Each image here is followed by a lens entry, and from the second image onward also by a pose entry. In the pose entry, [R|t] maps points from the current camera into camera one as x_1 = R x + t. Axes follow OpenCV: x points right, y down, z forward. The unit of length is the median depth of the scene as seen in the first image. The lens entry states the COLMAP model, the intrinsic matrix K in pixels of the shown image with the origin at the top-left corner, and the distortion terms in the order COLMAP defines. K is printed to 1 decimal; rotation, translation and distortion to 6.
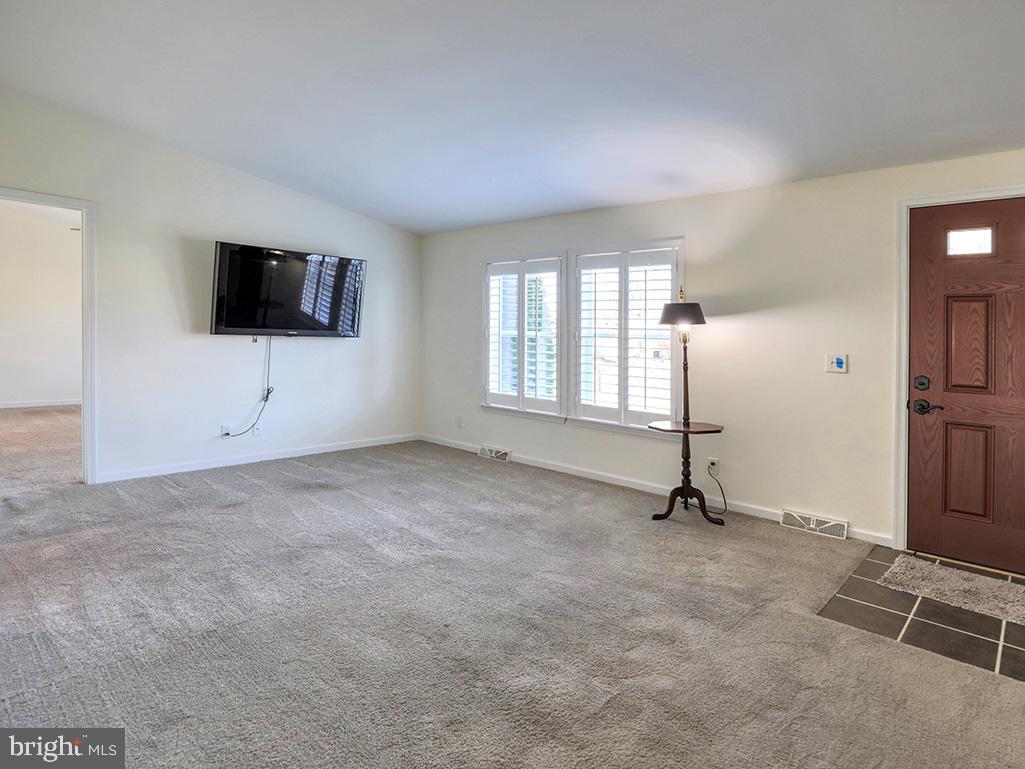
lens RADIAL K [[587.0, 0, 510.6], [0, 587.0, 362.1], [0, 0, 1]] dist [-0.060881, 0.018407]
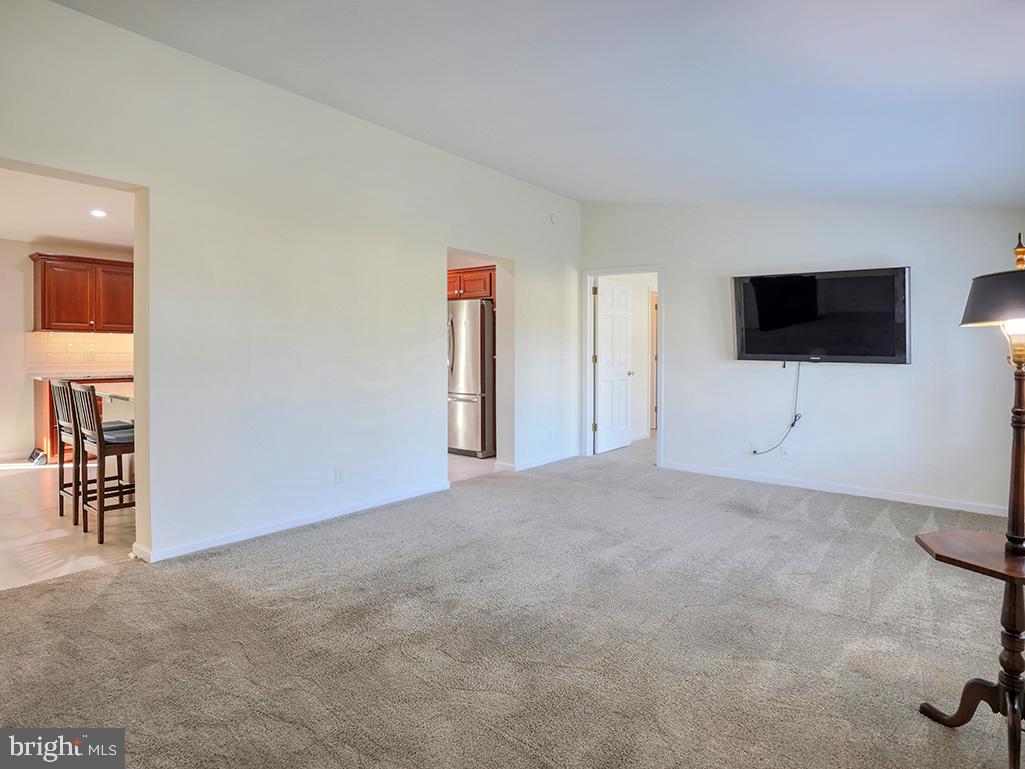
lens RADIAL K [[587.0, 0, 510.6], [0, 587.0, 362.1], [0, 0, 1]] dist [-0.060881, 0.018407]
pose [[0.058802, -0.002621, -0.998266, 0.610921], [-0.066859, 0.997741, -0.006558, -0.005706], [0.996028, 0.067128, 0.058494, 0.508618]]
